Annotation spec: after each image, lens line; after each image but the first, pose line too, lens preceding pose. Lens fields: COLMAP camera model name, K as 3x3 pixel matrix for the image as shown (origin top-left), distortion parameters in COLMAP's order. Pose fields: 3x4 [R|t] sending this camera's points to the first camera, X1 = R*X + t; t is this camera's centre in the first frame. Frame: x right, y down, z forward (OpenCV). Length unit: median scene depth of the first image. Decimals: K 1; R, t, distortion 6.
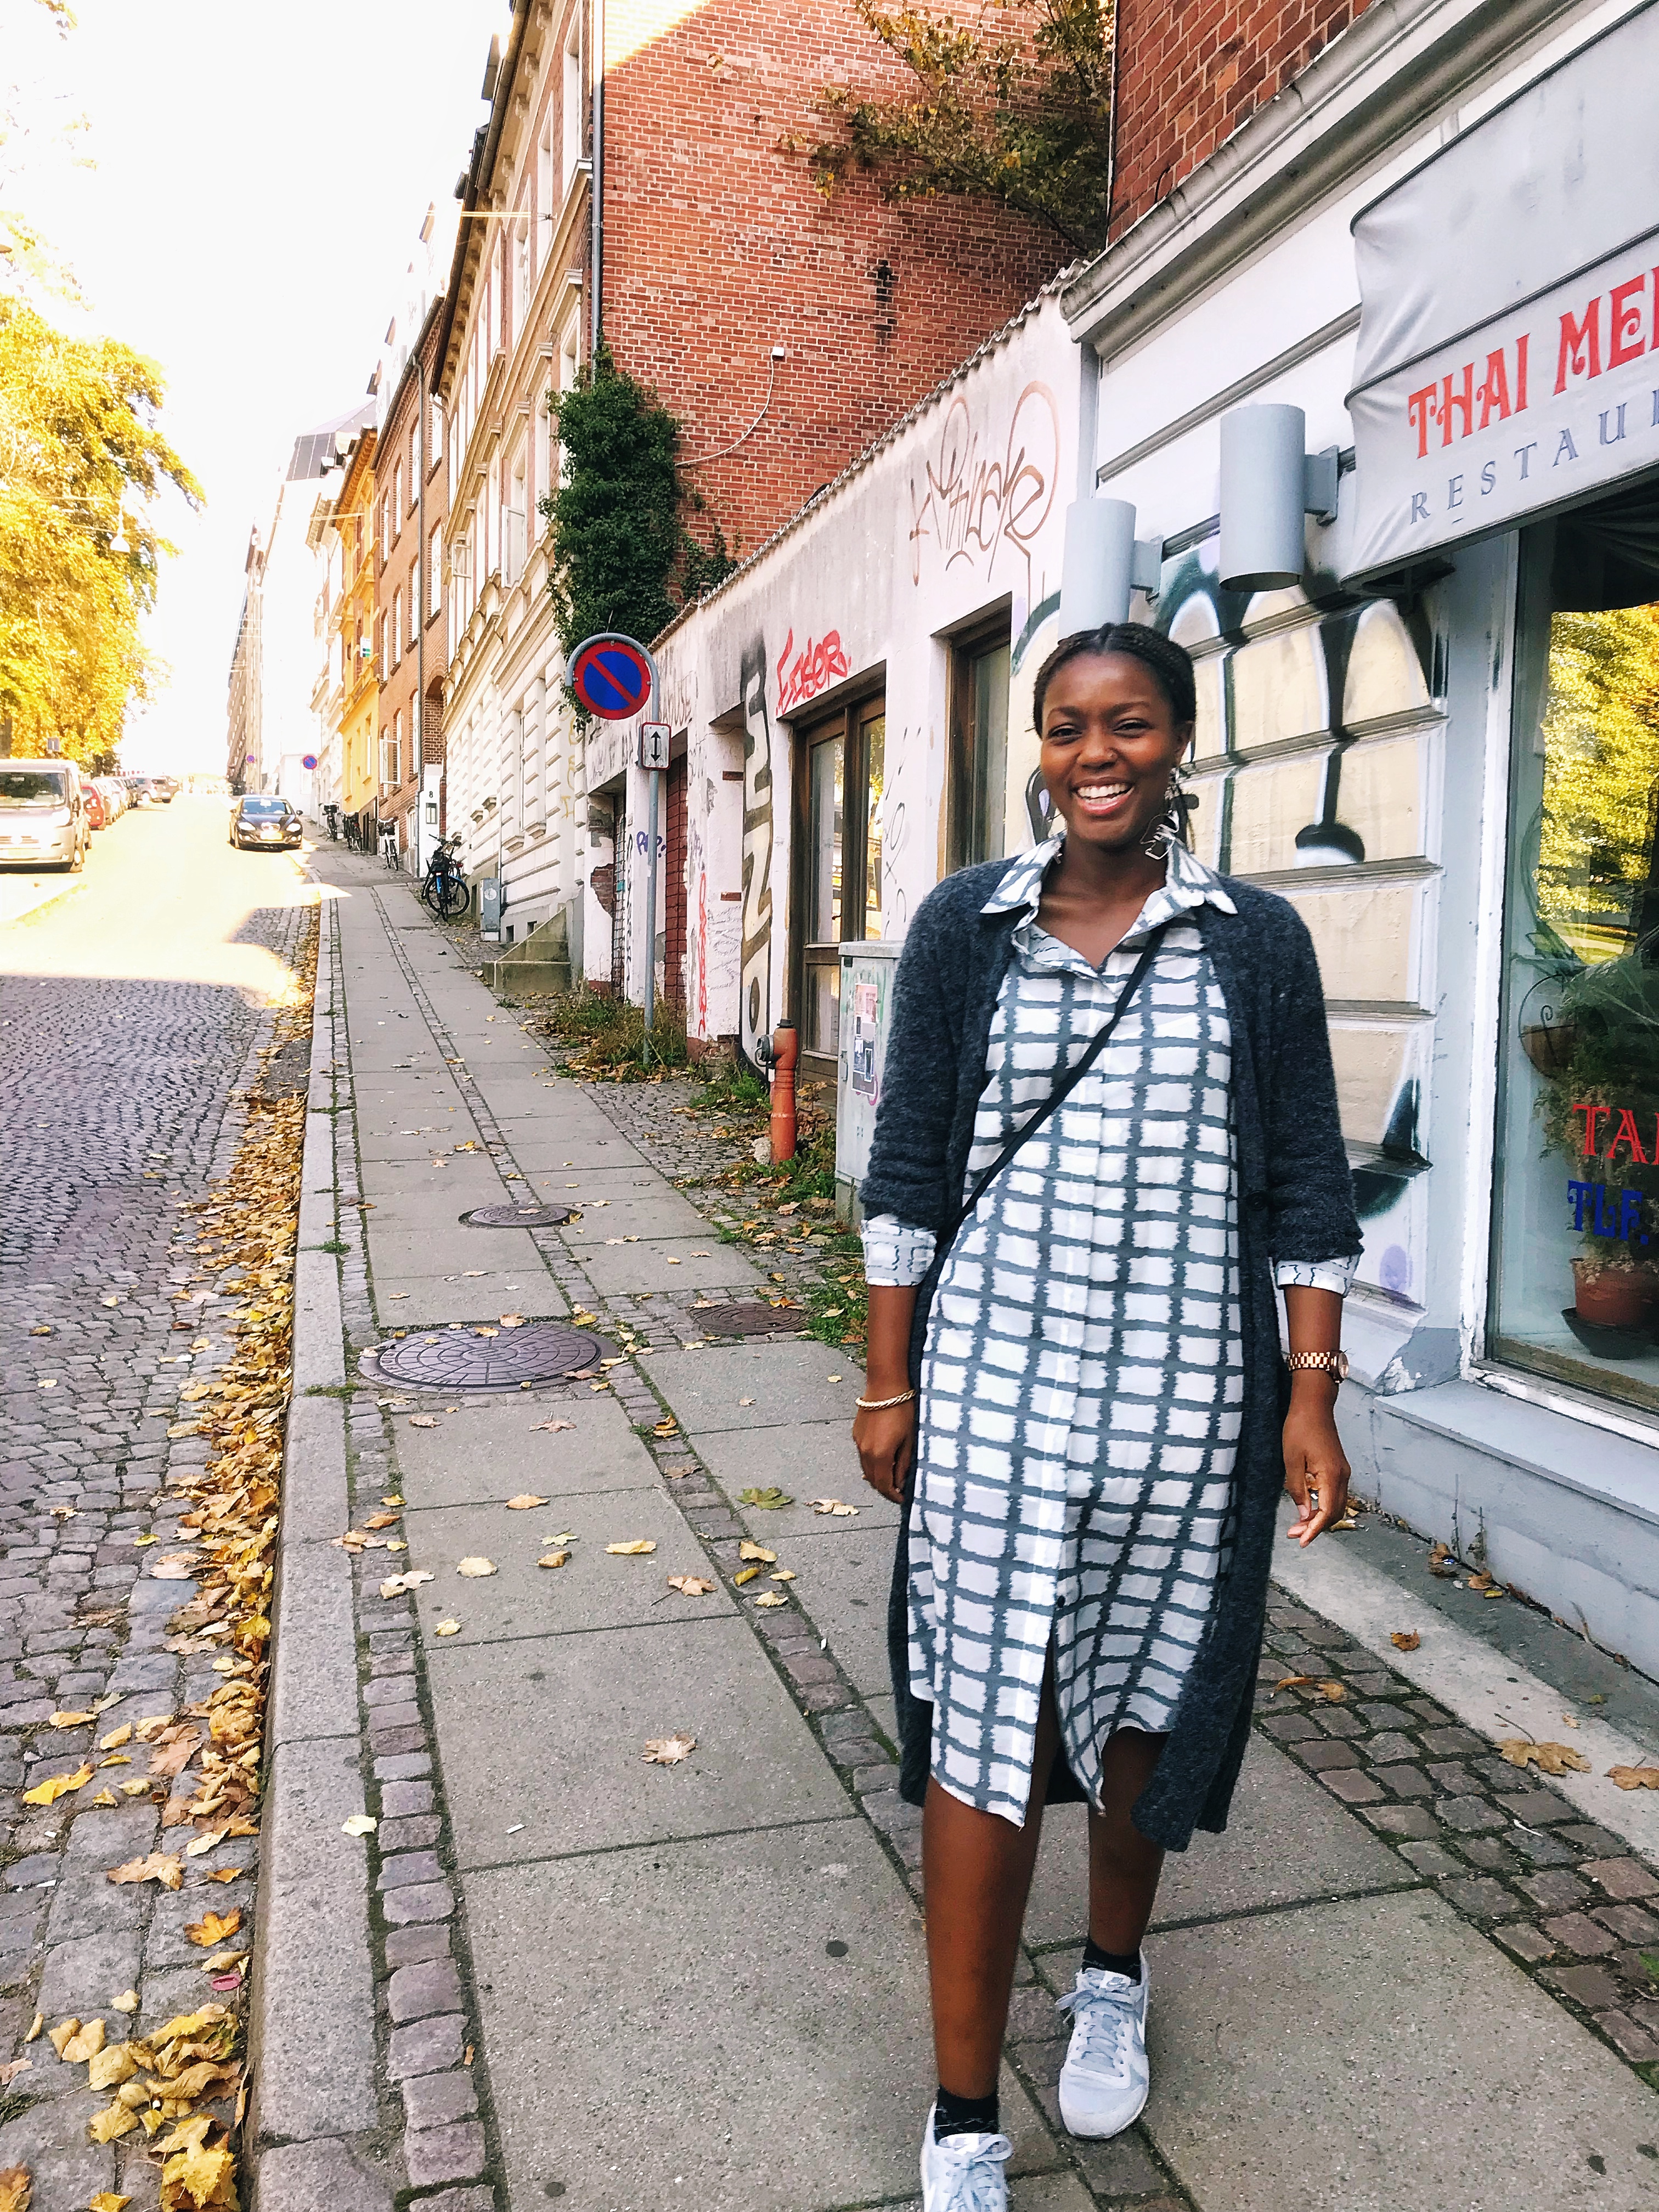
lens RADIAL K [[1784.3, 0, 771.2], [0, 1784.3, 1177.7], [0, 0, 1]] dist [0.027684, -0.003083]
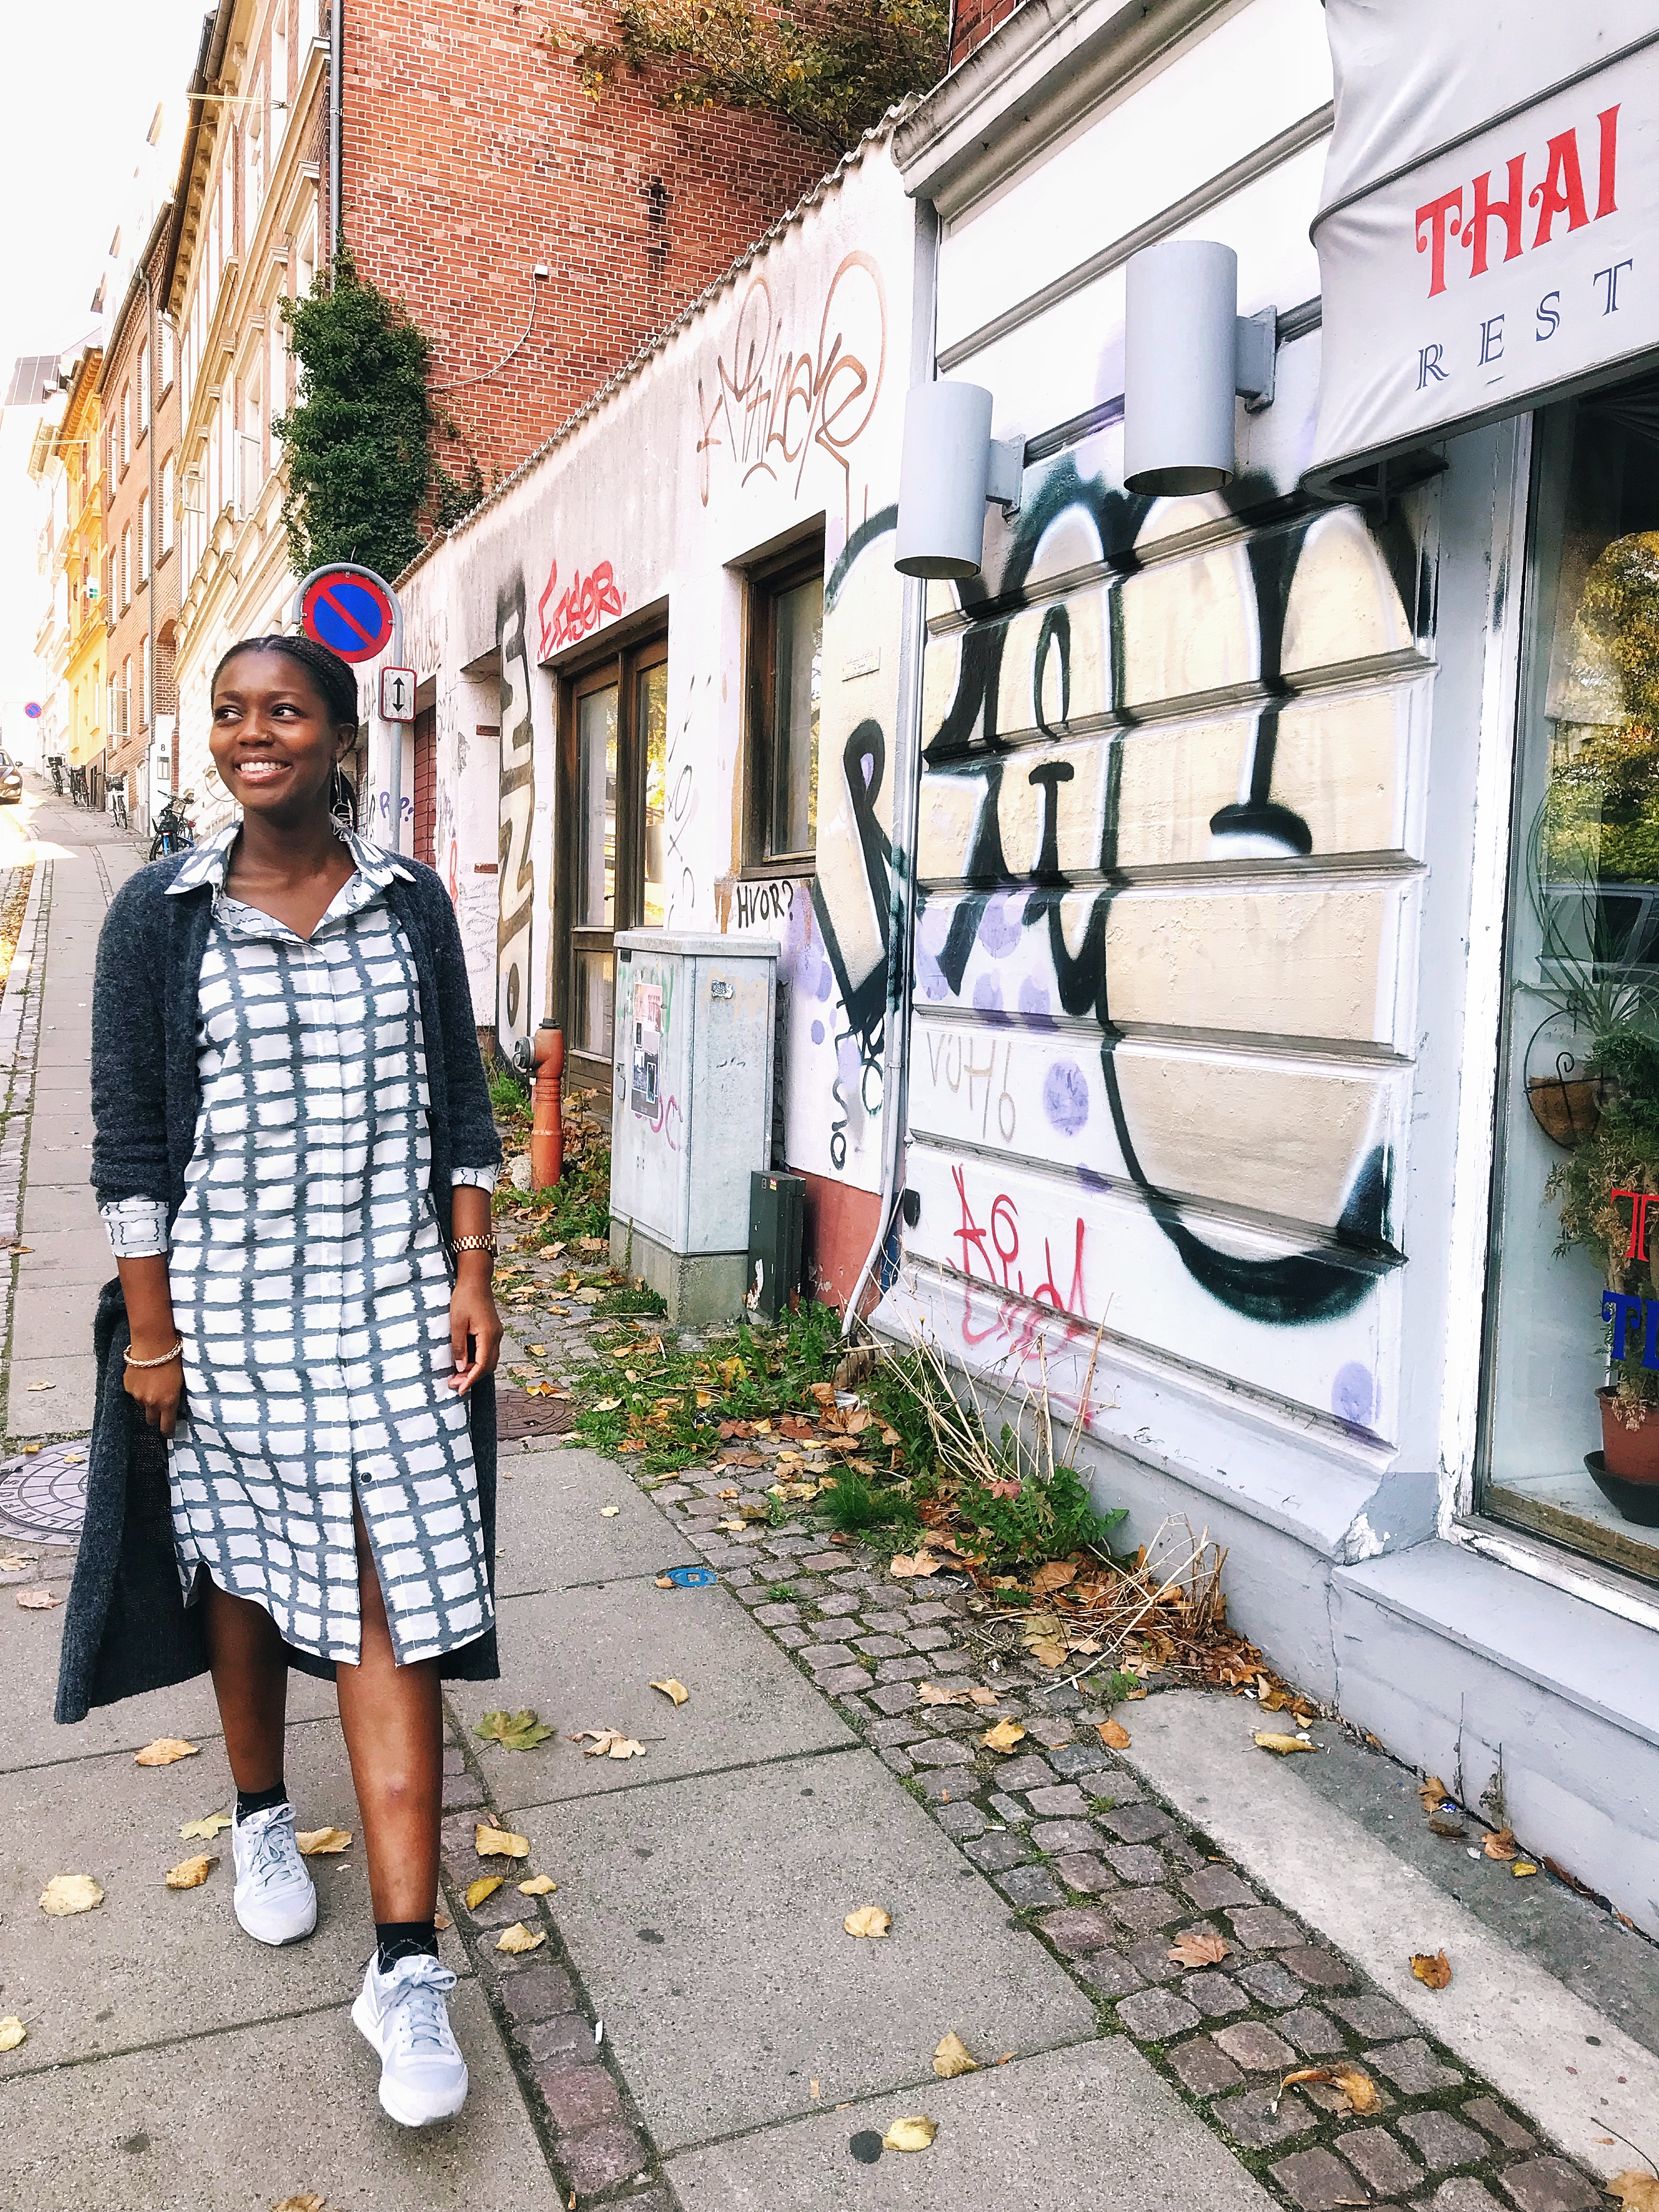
lens RADIAL K [[1809.7, 0, 762.5], [0, 1809.7, 1151.9], [0, 0, 1]] dist [0.002045, 0.038525]
pose [[0.992284, 0.000419, 0.123988, 0.003365], [-0.000477, 1.000000, 0.000433, -0.035119], [-0.123988, -0.000488, 0.992284, 0.185684]]
